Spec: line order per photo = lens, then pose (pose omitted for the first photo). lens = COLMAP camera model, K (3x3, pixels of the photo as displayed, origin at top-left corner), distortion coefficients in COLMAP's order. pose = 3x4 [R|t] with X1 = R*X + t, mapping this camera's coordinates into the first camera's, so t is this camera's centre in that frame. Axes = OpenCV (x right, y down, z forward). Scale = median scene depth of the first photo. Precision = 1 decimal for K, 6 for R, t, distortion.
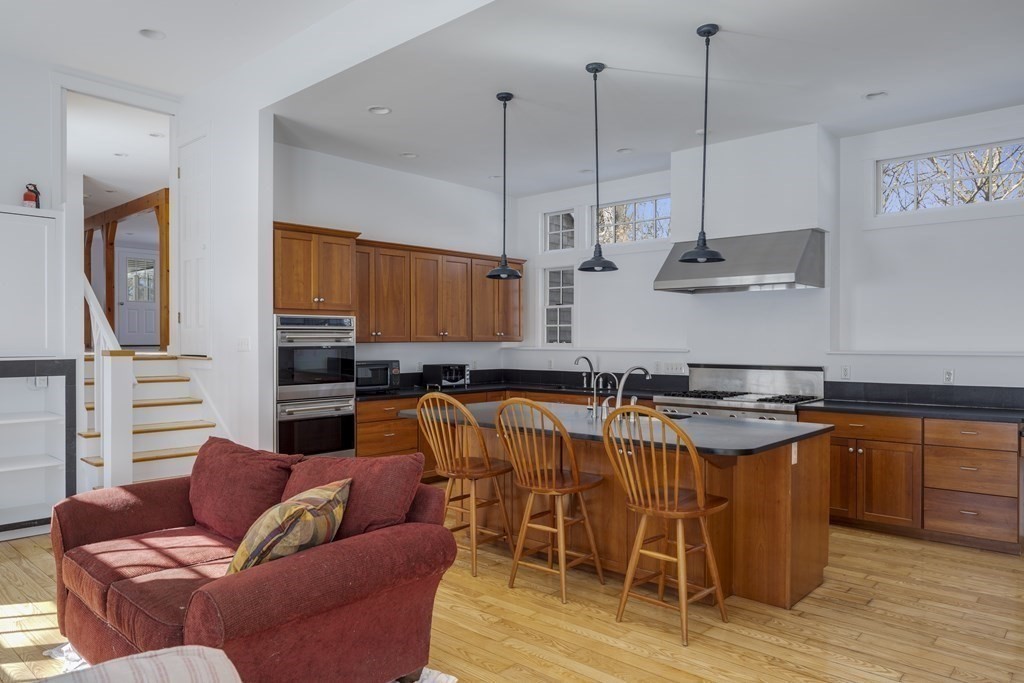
lens RADIAL K [[698.5, 0, 512.0], [0, 698.5, 341.5], [0, 0, 1]] dist [0.000914, -0.000091]
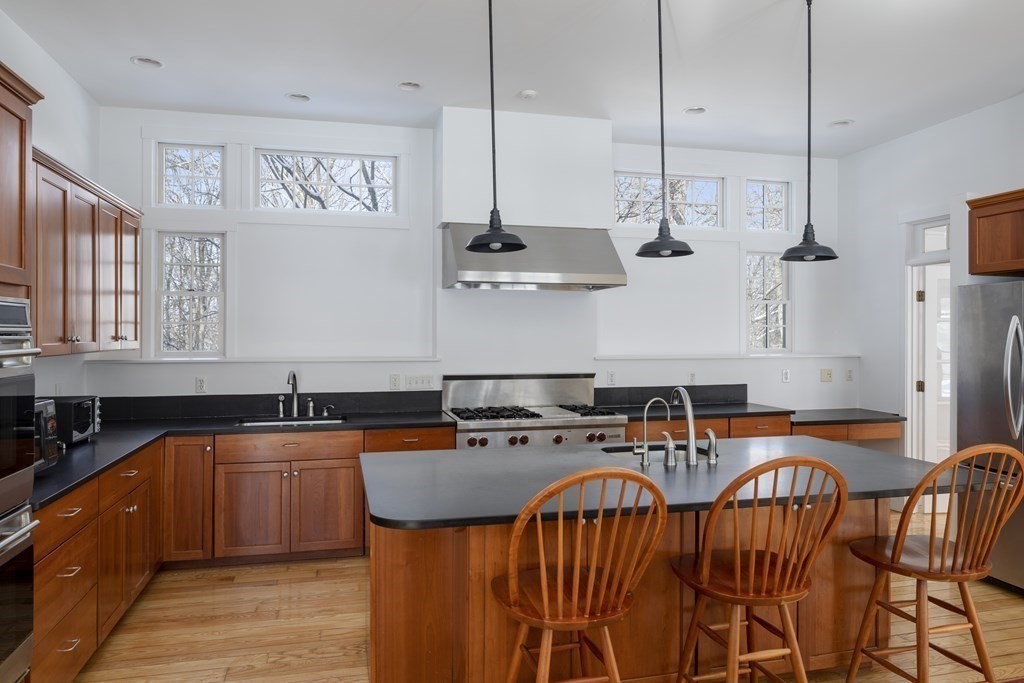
lens RADIAL K [[695.3, 0, 512.0], [0, 695.3, 341.5], [0, 0, 1]] dist [-0.006783, 0.000368]
pose [[0.557023, -0.006228, 0.830474, -0.388294], [0.000842, 0.999976, 0.006934, -0.013649], [-0.830497, -0.003163, 0.557014, 0.520033]]
